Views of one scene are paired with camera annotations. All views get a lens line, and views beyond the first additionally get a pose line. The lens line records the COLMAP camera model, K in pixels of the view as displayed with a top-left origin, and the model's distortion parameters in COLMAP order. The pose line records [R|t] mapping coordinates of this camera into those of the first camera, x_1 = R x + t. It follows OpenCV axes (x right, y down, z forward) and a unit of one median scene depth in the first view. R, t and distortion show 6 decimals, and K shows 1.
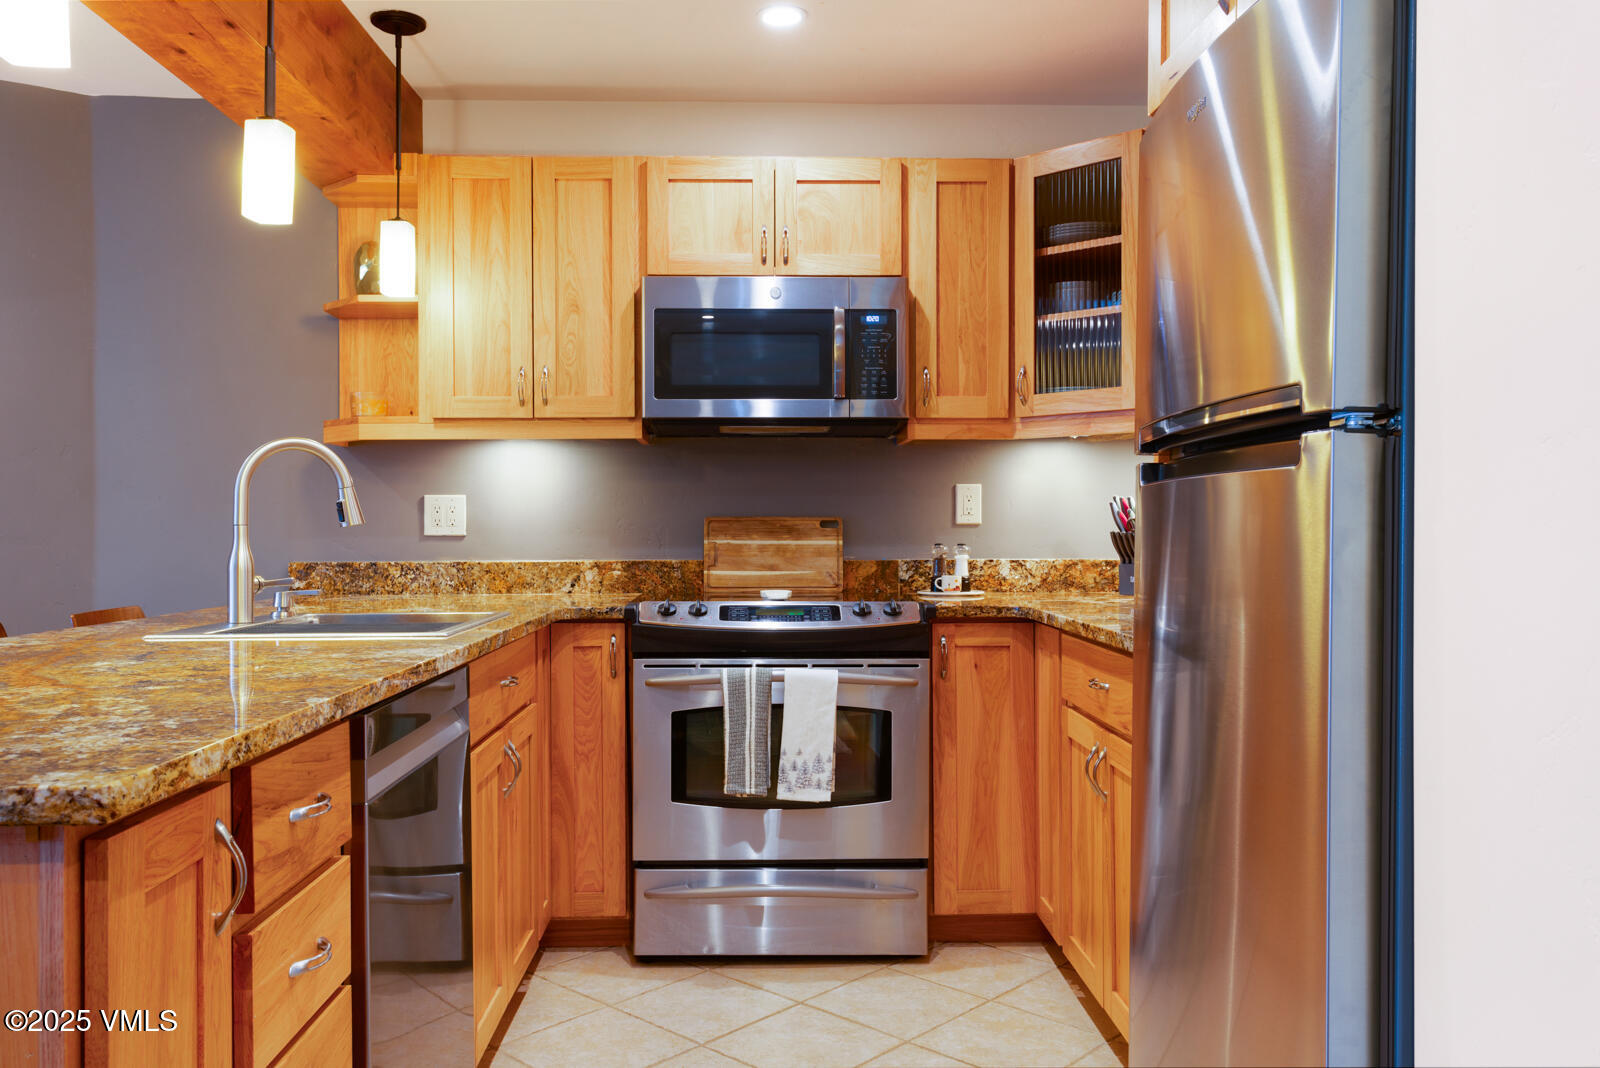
lens RADIAL K [[1263.1, 0, 805.4], [0, 1263.1, 532.3], [0, 0, 1]] dist [0.000969, 0.008768]
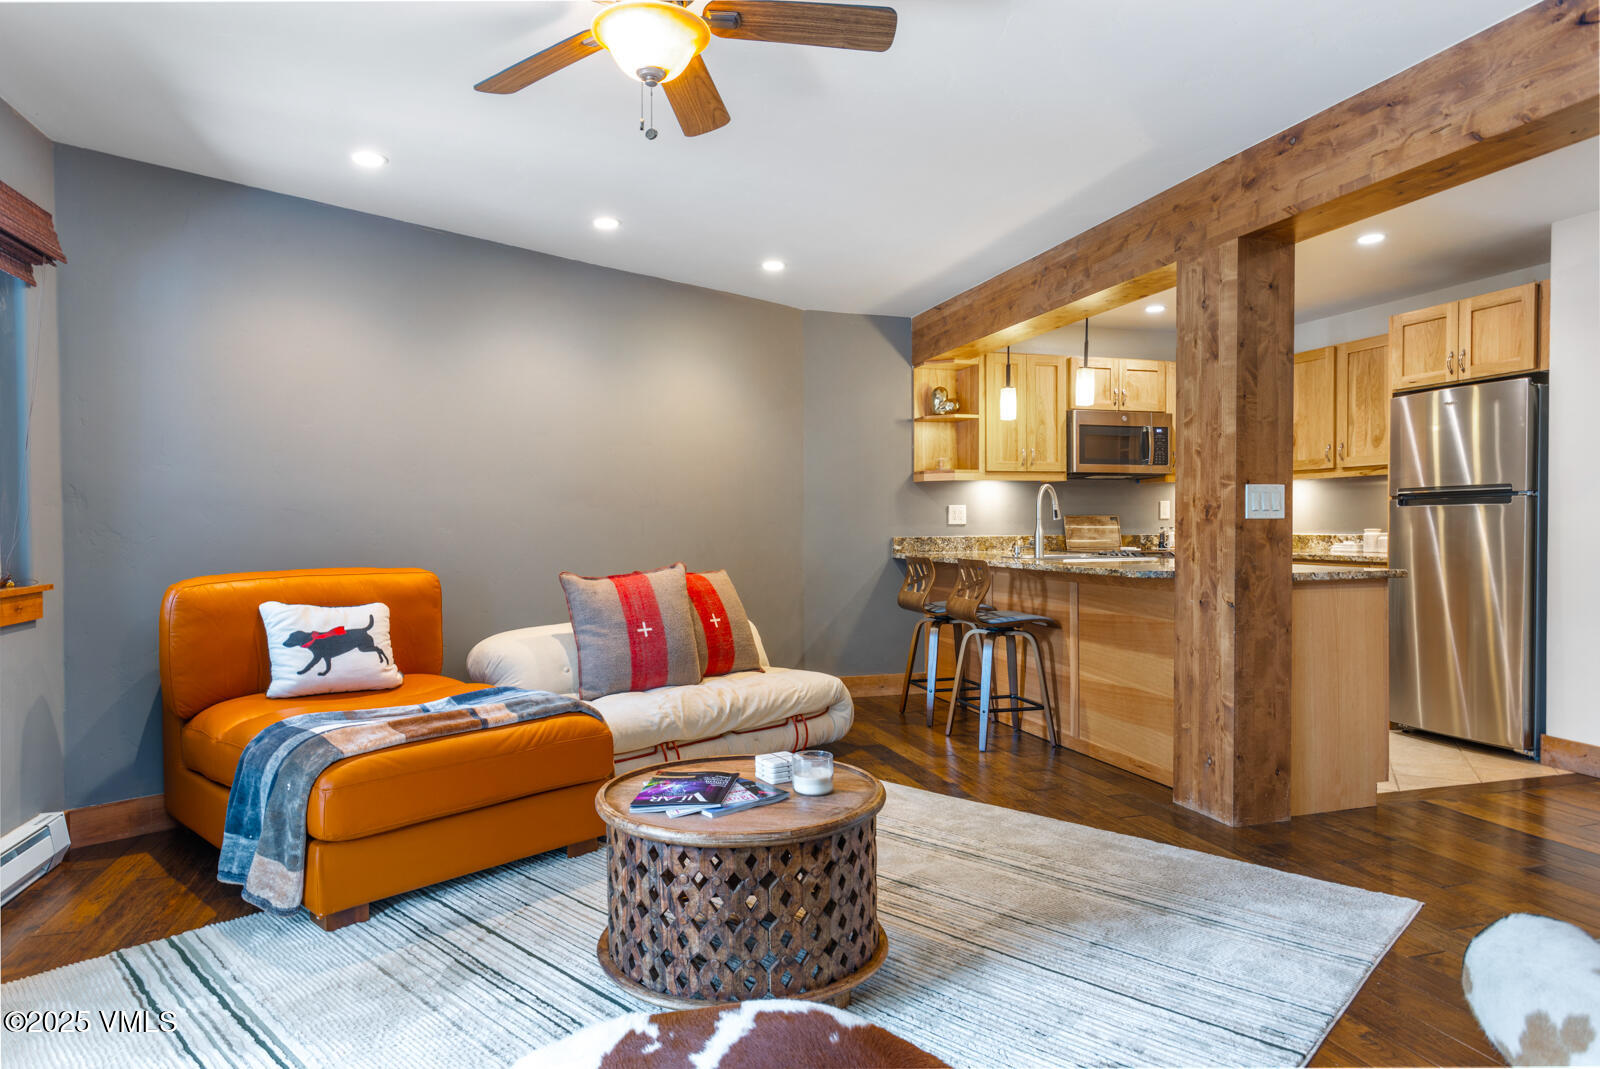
lens RADIAL K [[946.4, 0, 812.4], [0, 946.4, 535.1], [0, 0, 1]] dist [-0.002237, 0.002309]
pose [[0.970186, -0.004727, 0.242314, -1.053130], [0.002199, 0.999940, 0.010701, 0.003921], [-0.242351, -0.009849, 0.970139, -0.571184]]
